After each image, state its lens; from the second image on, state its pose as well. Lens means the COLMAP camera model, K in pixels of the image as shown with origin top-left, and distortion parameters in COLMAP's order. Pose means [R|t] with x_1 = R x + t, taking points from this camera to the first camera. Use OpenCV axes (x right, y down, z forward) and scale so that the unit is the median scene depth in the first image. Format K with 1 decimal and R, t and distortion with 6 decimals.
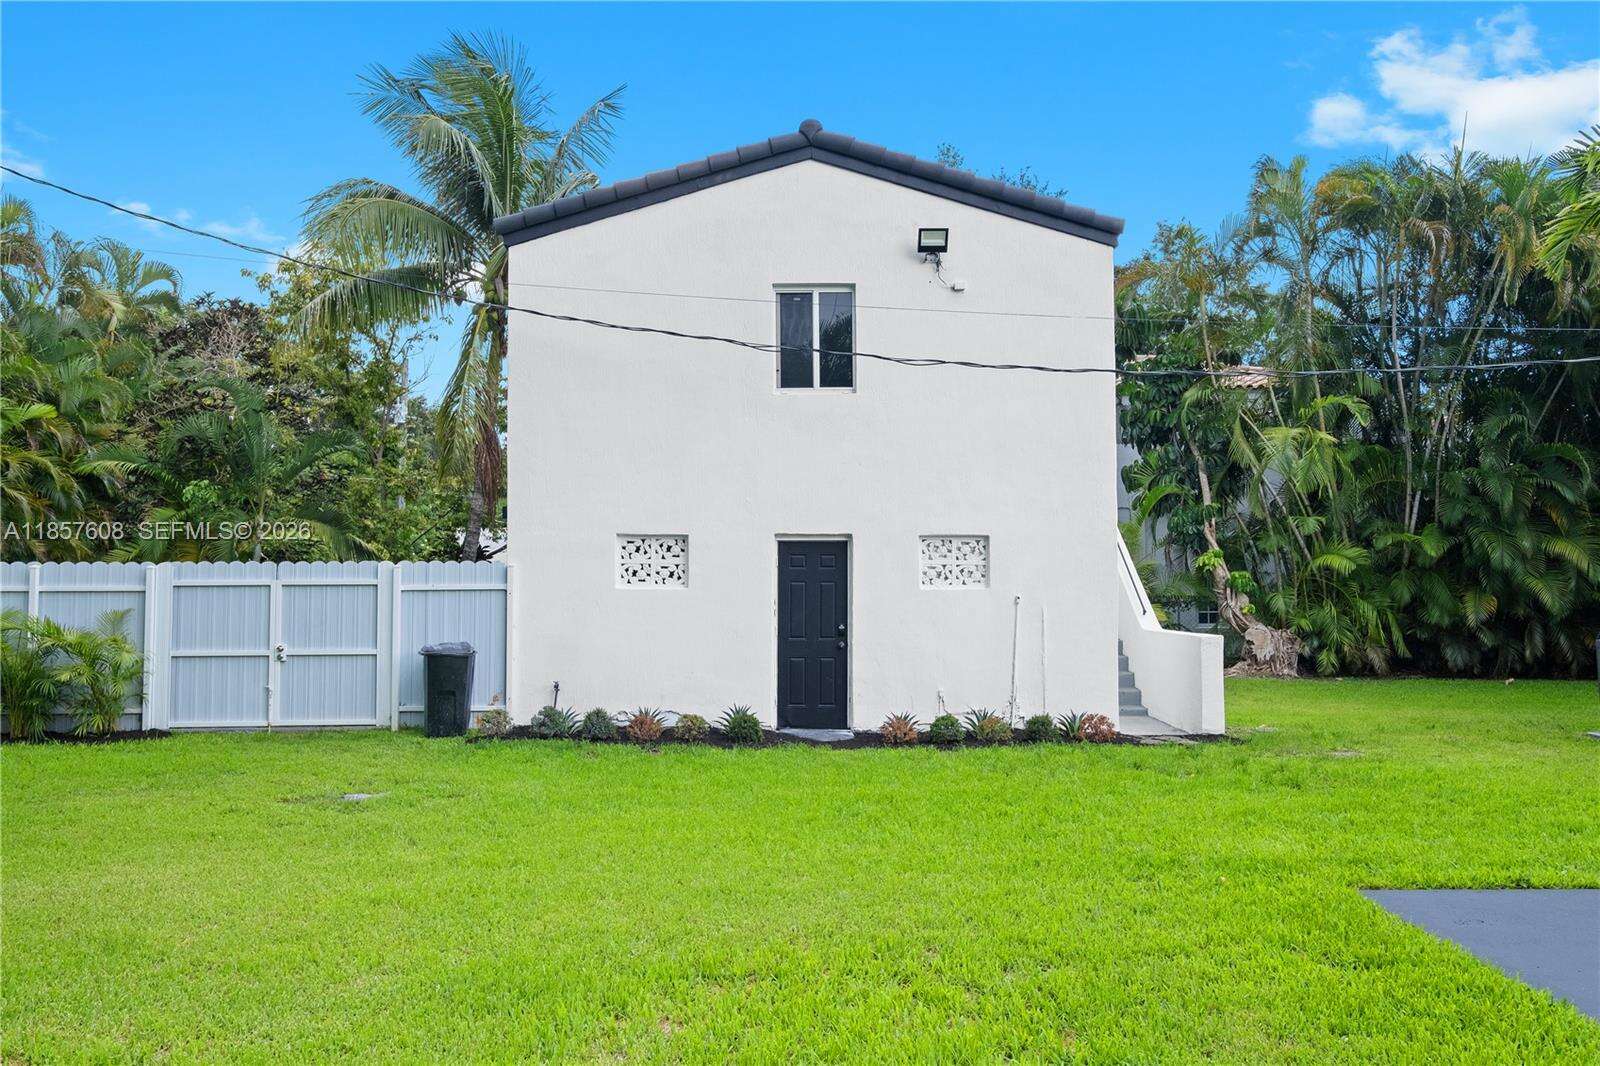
lens RADIAL K [[1212.5, 0, 805.1], [0, 1212.5, 517.1], [0, 0, 1]] dist [0.003344, 0.007448]
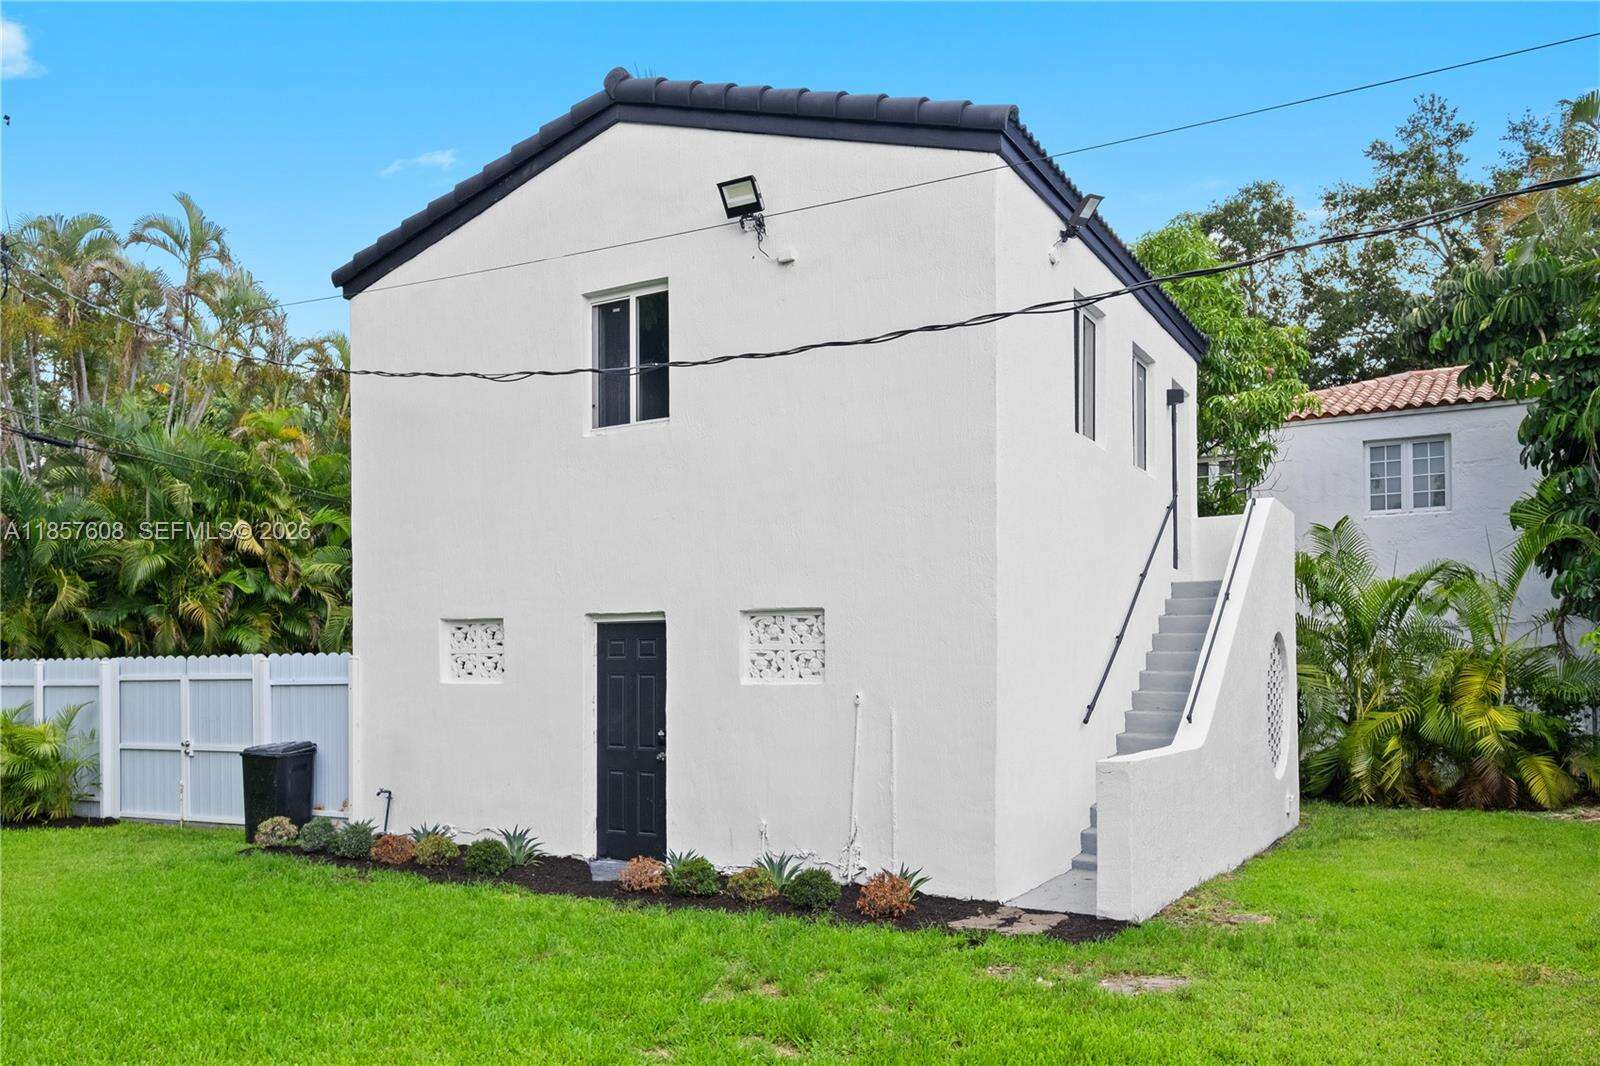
lens RADIAL K [[1212.5, 0, 834.9], [0, 1212.5, 666.1], [0, 0, 1]] dist [0.003344, 0.007448]
pose [[0.869990, -0.006801, -0.493022, 0.504071], [0.032251, 0.998549, 0.043134, 0.018953], [0.492013, -0.053427, 0.868947, 0.389982]]
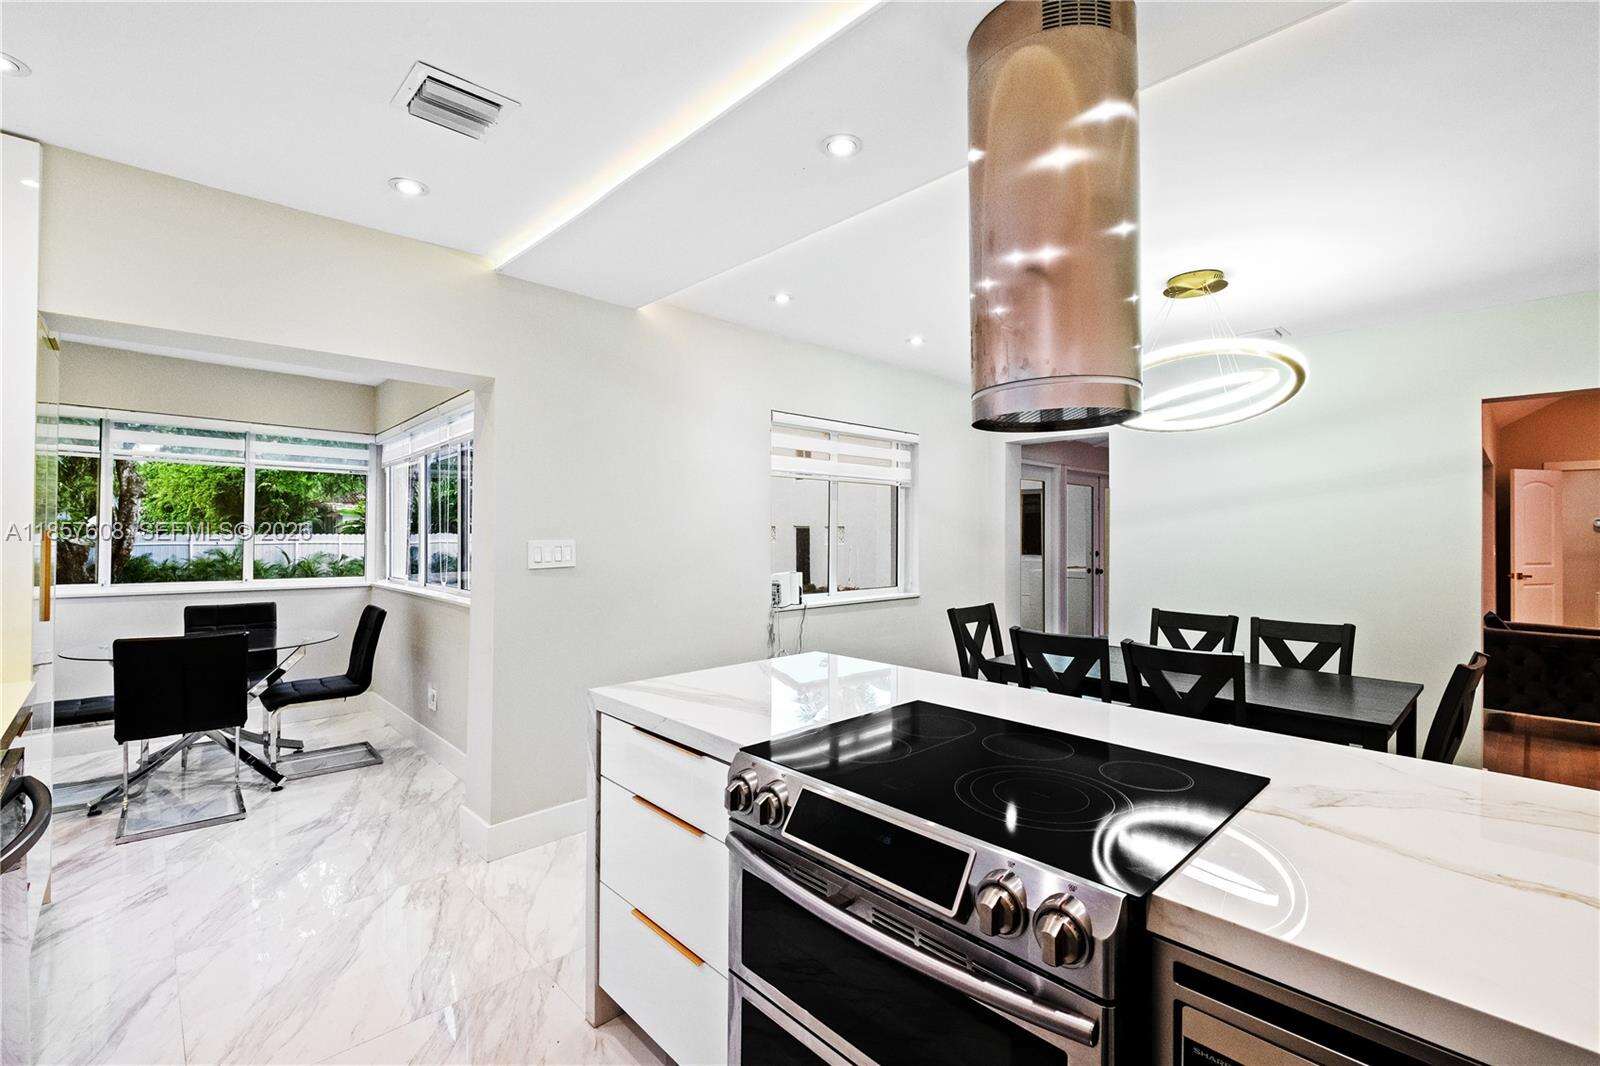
lens RADIAL K [[704.1, 0, 794.2], [0, 704.1, 531.4], [0, 0, 1]] dist [0.000306, -0.002637]
pose [[0.688102, 0.000111, -0.725614, 1.306165], [0.040865, 0.998407, 0.038905, -0.042833], [0.724462, -0.056423, 0.687002, -0.258020]]
